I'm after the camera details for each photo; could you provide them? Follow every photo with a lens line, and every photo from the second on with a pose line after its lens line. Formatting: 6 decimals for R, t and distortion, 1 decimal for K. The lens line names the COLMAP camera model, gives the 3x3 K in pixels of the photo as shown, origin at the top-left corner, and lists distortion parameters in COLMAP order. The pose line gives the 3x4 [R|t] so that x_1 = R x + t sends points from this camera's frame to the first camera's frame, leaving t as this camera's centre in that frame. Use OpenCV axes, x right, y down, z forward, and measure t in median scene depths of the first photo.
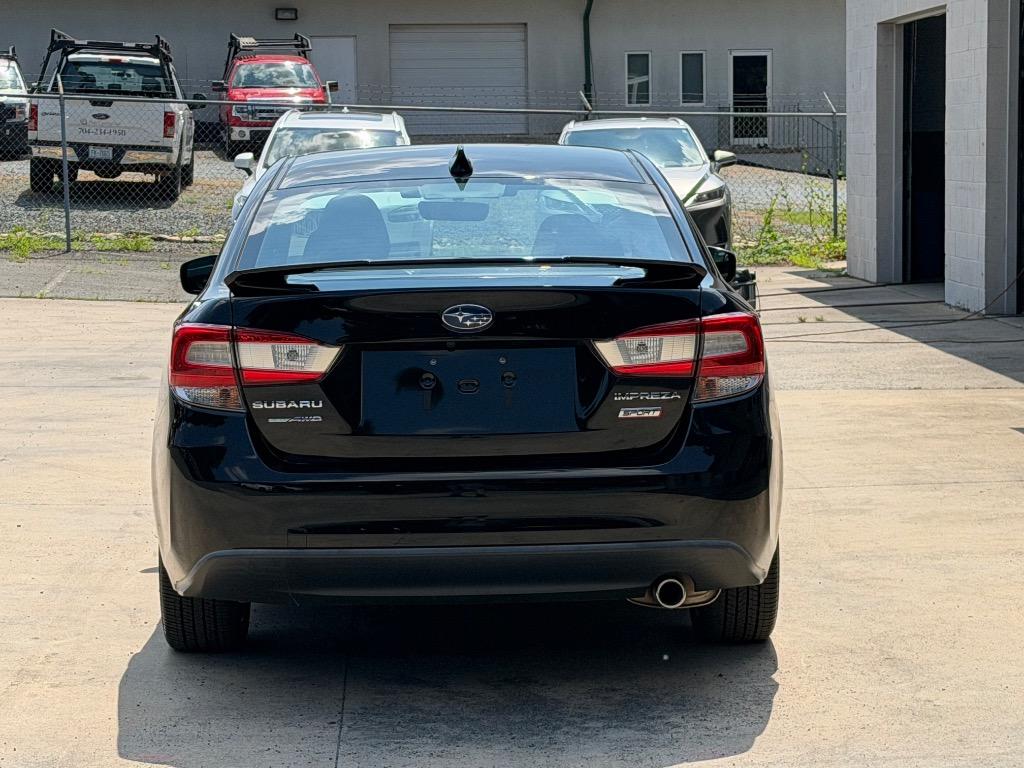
lens RADIAL K [[2527.3, 0, 513.1], [0, 2527.3, 385.8], [0, 0, 1]] dist [0.142346, 0.328045]
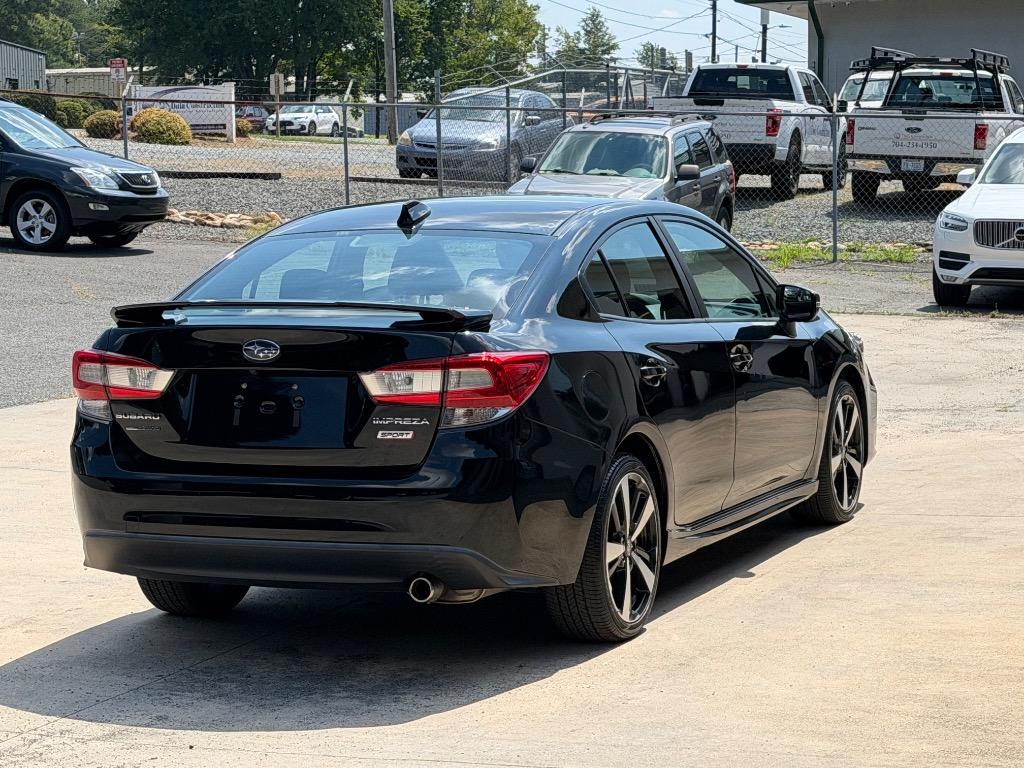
lens RADIAL K [[2536.3, 0, 512.9], [0, 2536.3, 384.1], [0, 0, 1]] dist [0.140431, 0.316985]
pose [[0.913968, 0.035080, -0.404266, 0.576992], [-0.035140, 0.999356, 0.007274, -0.023629], [0.404261, 0.007558, 0.914612, -0.063638]]
